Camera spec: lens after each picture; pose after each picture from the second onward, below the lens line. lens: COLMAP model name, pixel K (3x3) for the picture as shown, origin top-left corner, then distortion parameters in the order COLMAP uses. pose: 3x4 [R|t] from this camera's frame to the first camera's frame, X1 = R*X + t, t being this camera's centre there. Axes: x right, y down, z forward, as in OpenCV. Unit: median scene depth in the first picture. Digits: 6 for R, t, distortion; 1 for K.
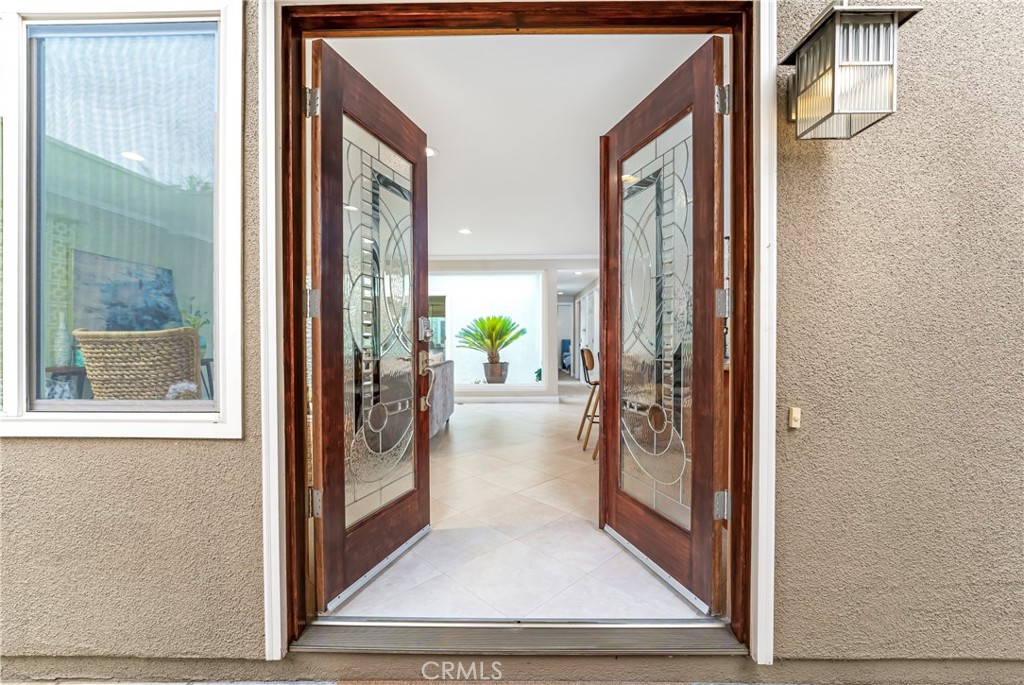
lens RADIAL K [[418.9, 0, 508.7], [0, 418.9, 343.8], [0, 0, 1]] dist [-0.010670, 0.001069]
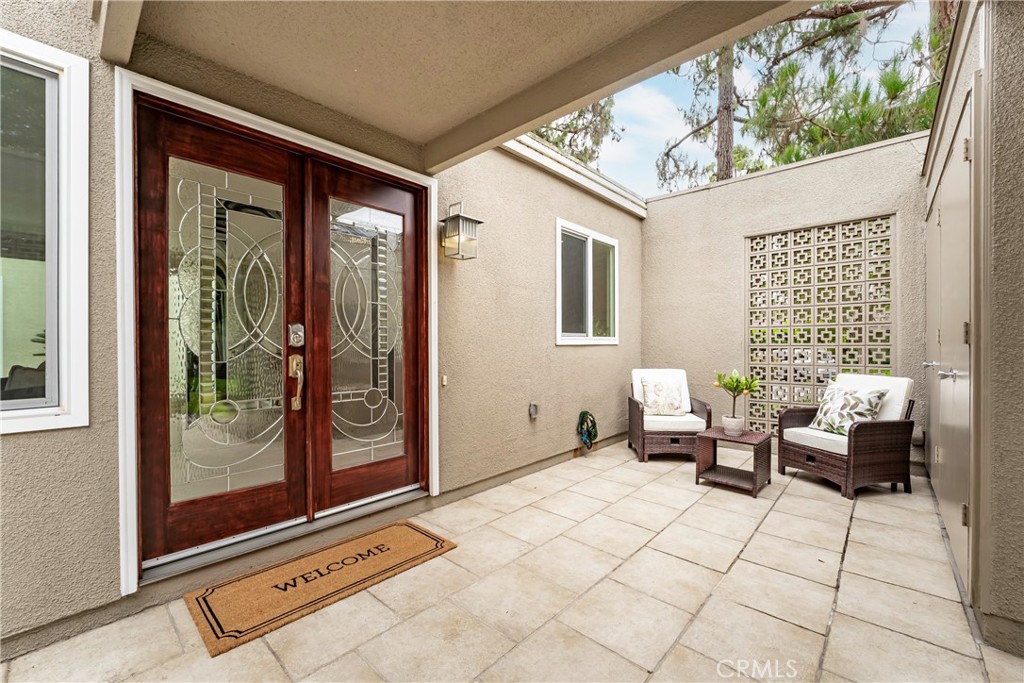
lens RADIAL K [[418.9, 0, 514.8], [0, 418.9, 347.4], [0, 0, 1]] dist [-0.010670, 0.001069]
pose [[0.663524, -0.004247, 0.748143, -0.718394], [0.011733, 0.999920, -0.004730, 0.017603], [-0.748063, 0.011917, 0.663520, -0.743349]]
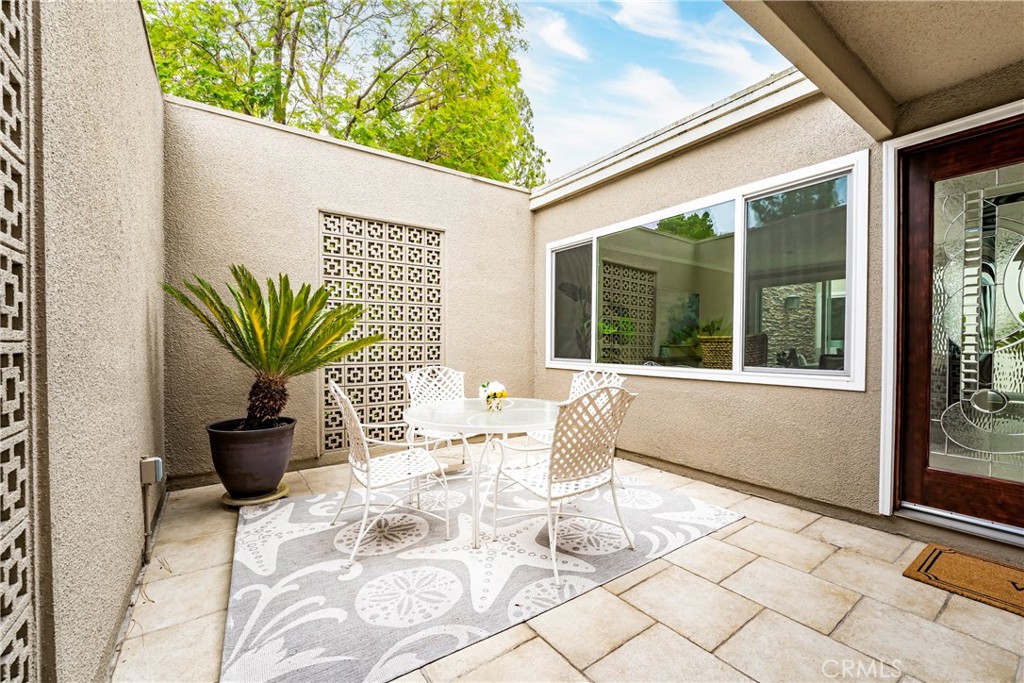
lens RADIAL K [[418.9, 0, 510.7], [0, 418.9, 353.7], [0, 0, 1]] dist [-0.010670, 0.001069]
pose [[0.589572, 0.018593, -0.807502, -0.076662], [-0.008726, 0.999823, 0.016650, 0.042348], [0.807668, -0.002770, 0.589630, -1.362306]]
